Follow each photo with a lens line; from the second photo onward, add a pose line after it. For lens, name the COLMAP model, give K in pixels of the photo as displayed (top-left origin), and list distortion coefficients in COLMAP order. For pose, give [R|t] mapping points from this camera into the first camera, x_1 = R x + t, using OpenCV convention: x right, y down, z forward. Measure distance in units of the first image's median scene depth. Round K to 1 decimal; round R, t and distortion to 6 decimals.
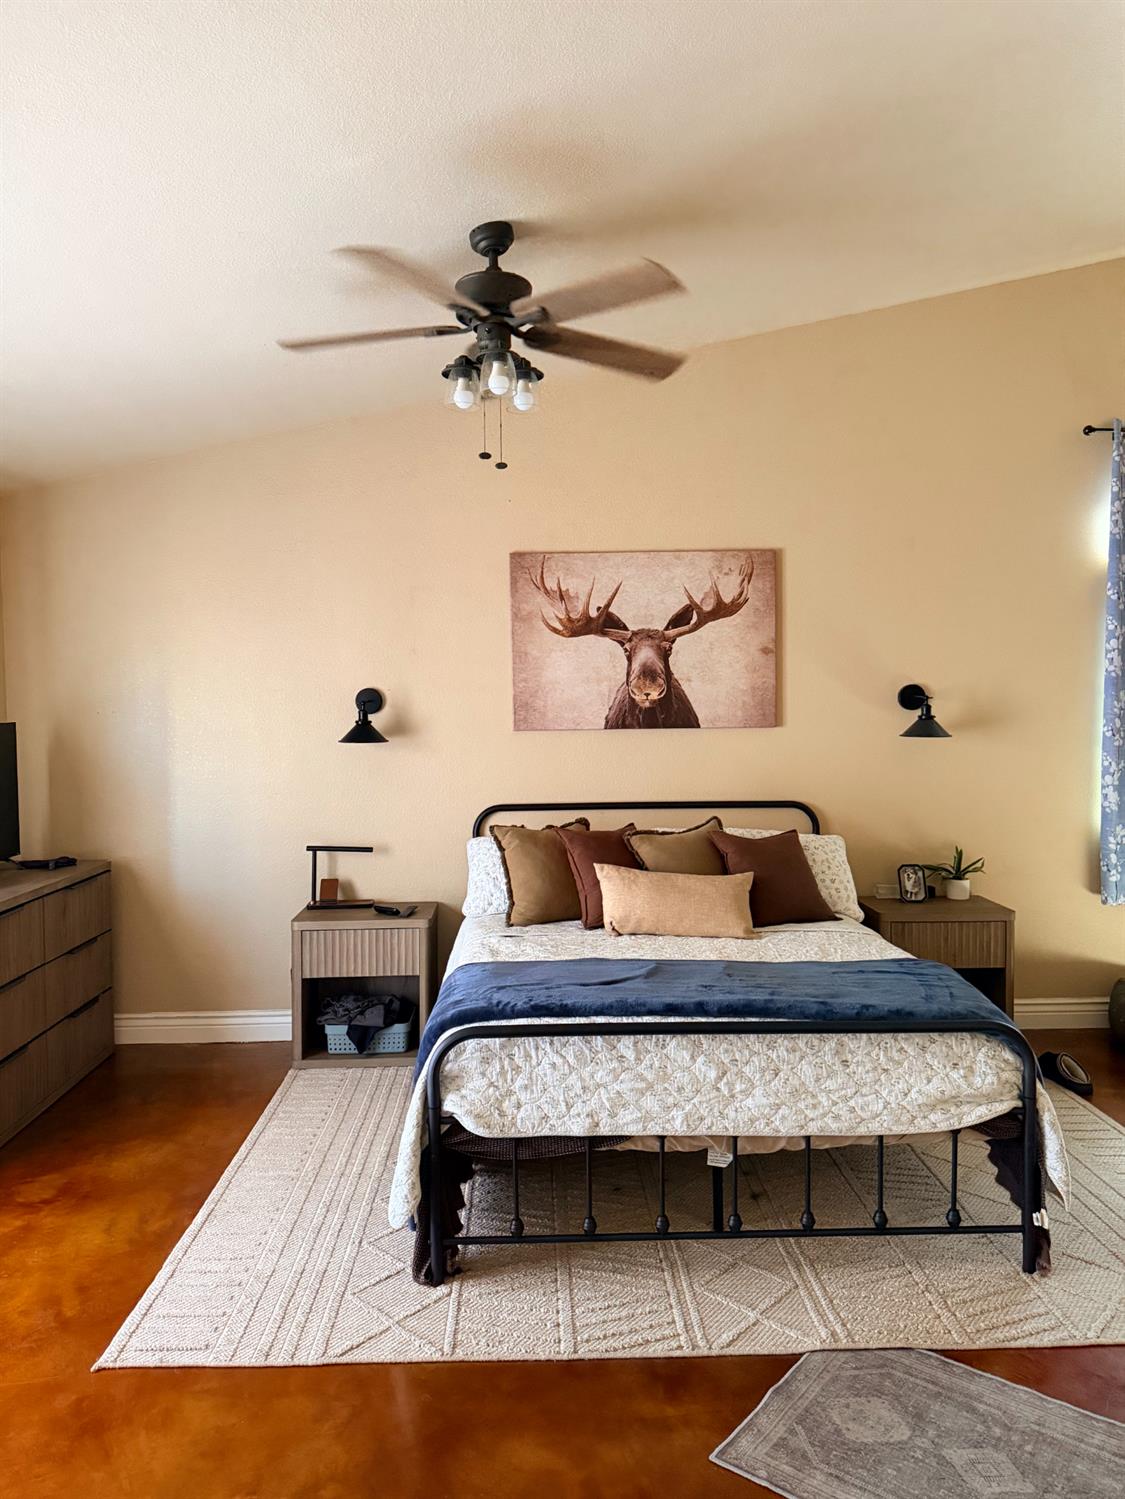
lens RADIAL K [[1042.3, 0, 562.5], [0, 1042.3, 749.5], [0, 0, 1]] dist [0.105465, -0.142345]
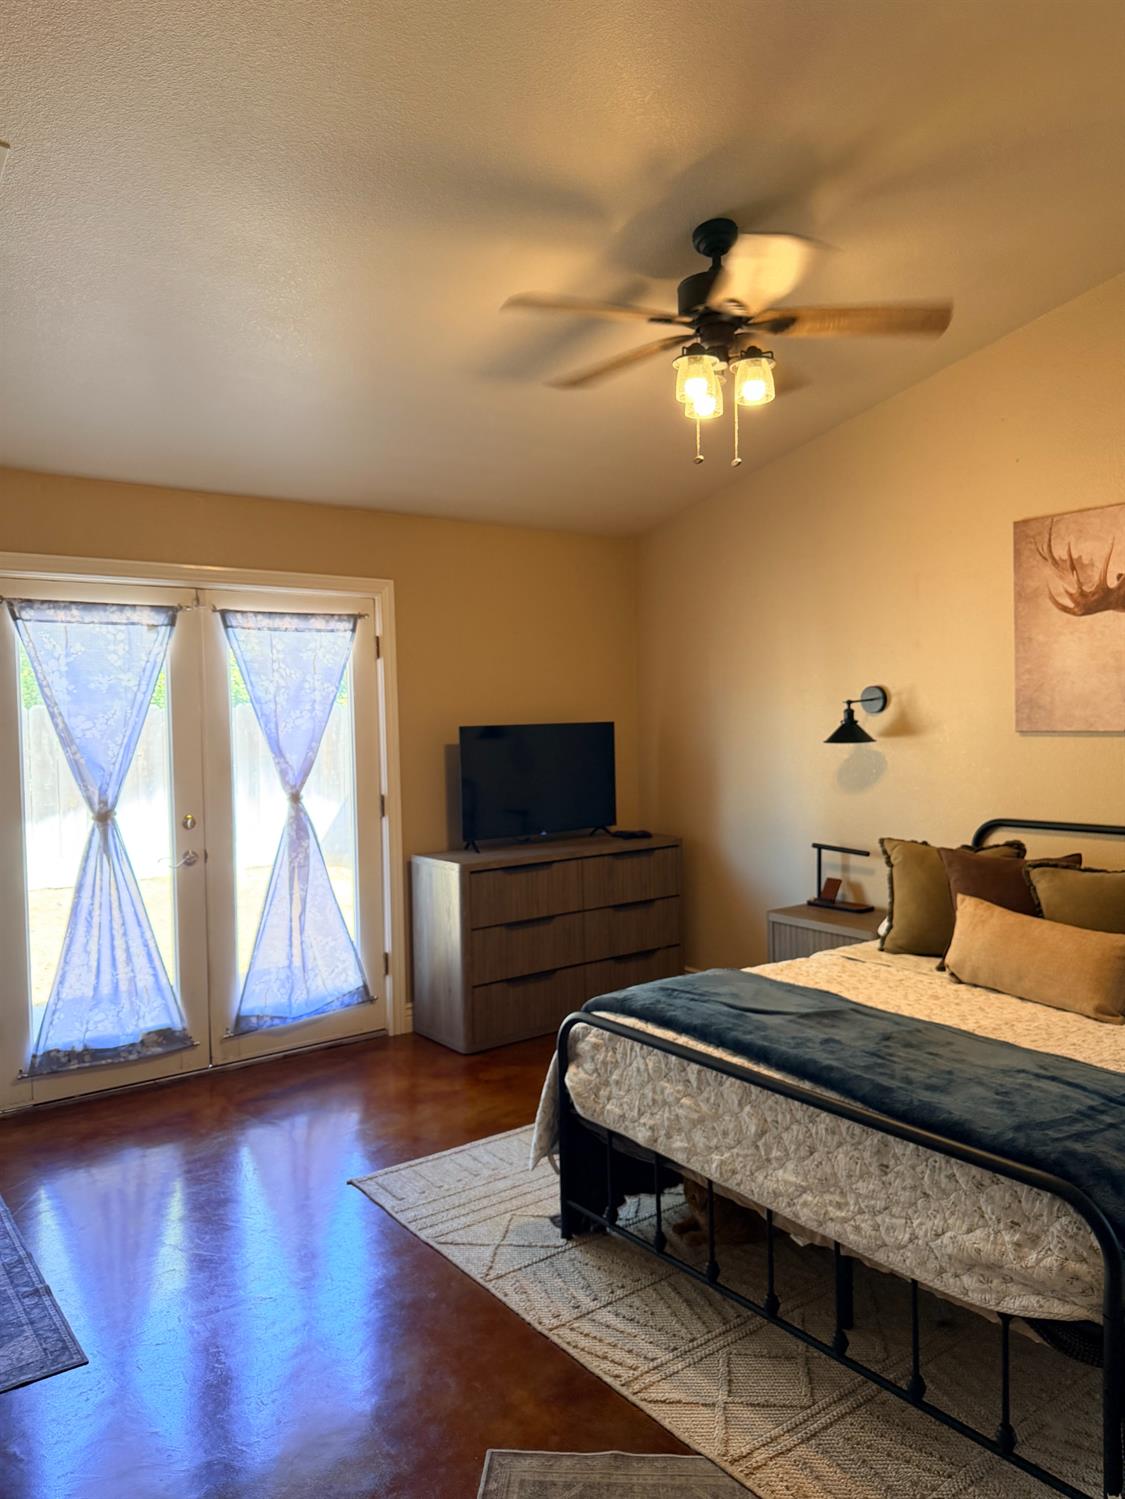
lens RADIAL K [[1070.5, 0, 562.5], [0, 1070.5, 749.5], [0, 0, 1]] dist [0.023529, -0.005229]
pose [[0.588180, 0.029546, -0.808190, 0.763087], [-0.021824, 0.999548, 0.020659, -0.023990], [0.808436, 0.005487, 0.588559, 0.337872]]
